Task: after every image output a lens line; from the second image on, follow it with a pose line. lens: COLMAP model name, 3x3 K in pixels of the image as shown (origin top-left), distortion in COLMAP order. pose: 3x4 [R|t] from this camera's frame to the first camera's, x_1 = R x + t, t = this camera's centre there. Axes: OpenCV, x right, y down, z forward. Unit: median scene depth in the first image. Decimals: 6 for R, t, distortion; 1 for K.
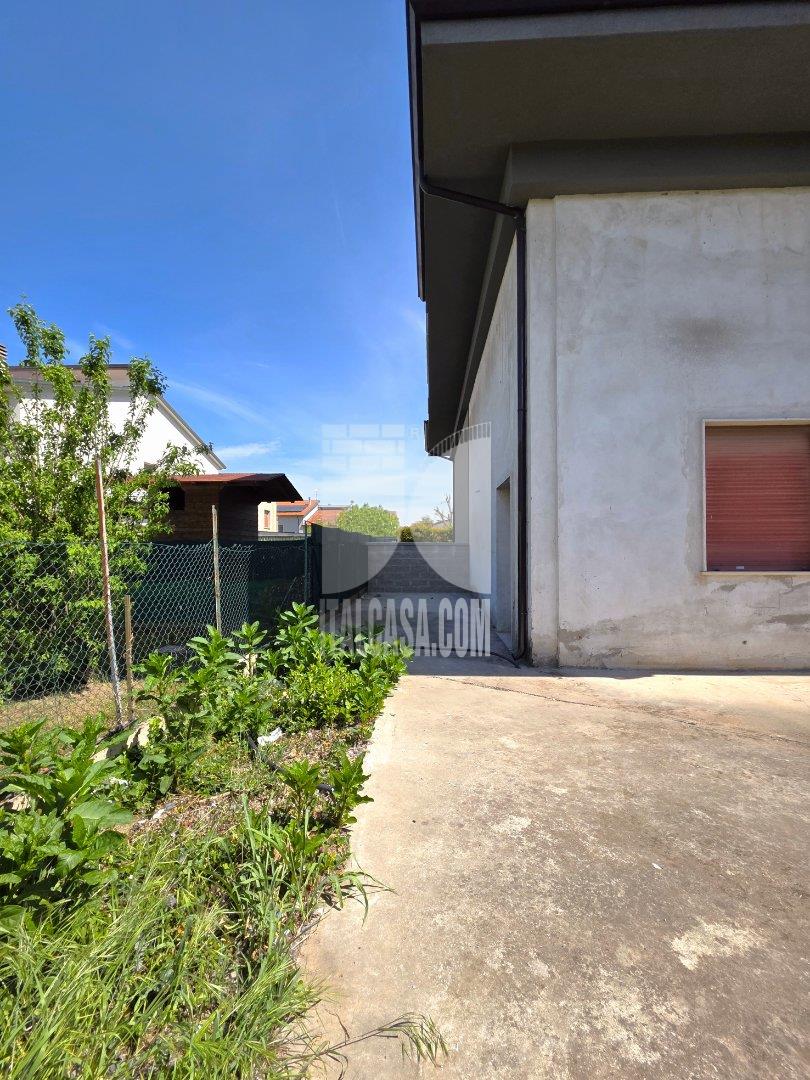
lens RADIAL K [[427.4, 0, 411.8], [0, 427.4, 544.8], [0, 0, 1]] dist [-0.000580, -0.000549]
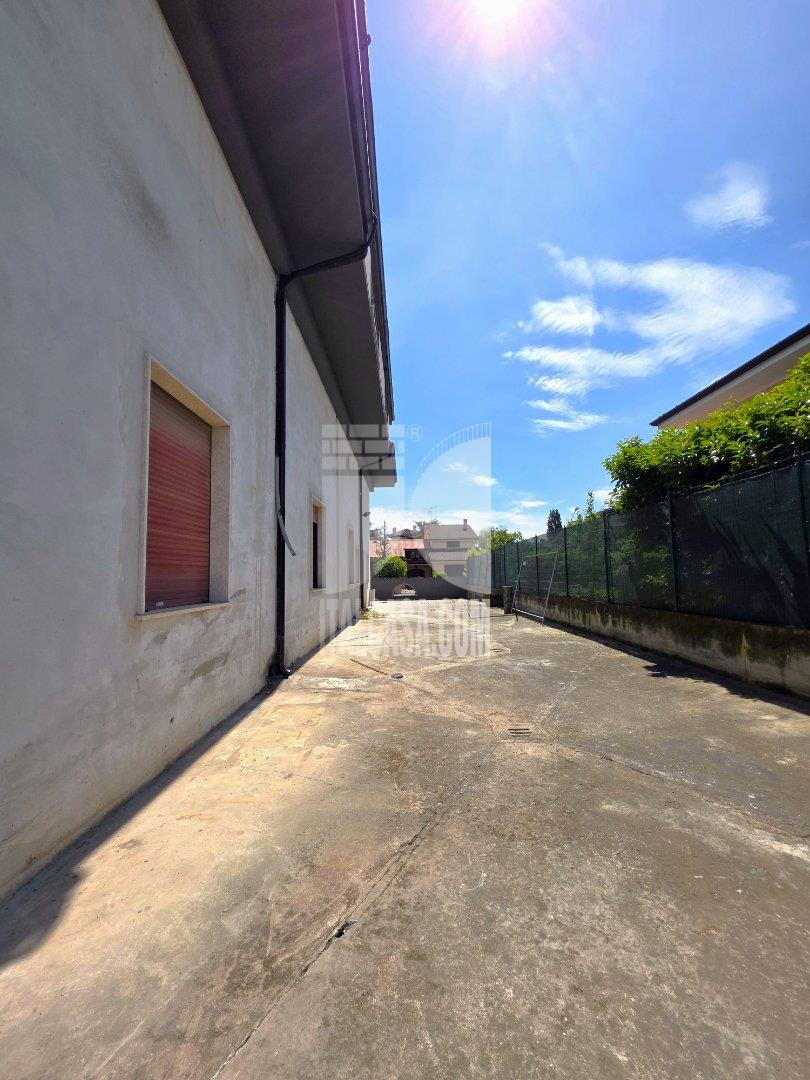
lens RADIAL K [[427.4, 0, 411.8], [0, 427.4, 544.8], [0, 0, 1]] dist [-0.000580, -0.000549]
pose [[-0.061223, 0.072604, 0.995480, 0.094326], [0.005628, 0.997360, -0.072395, 0.013217], [-0.998108, 0.001170, -0.061470, 0.675414]]
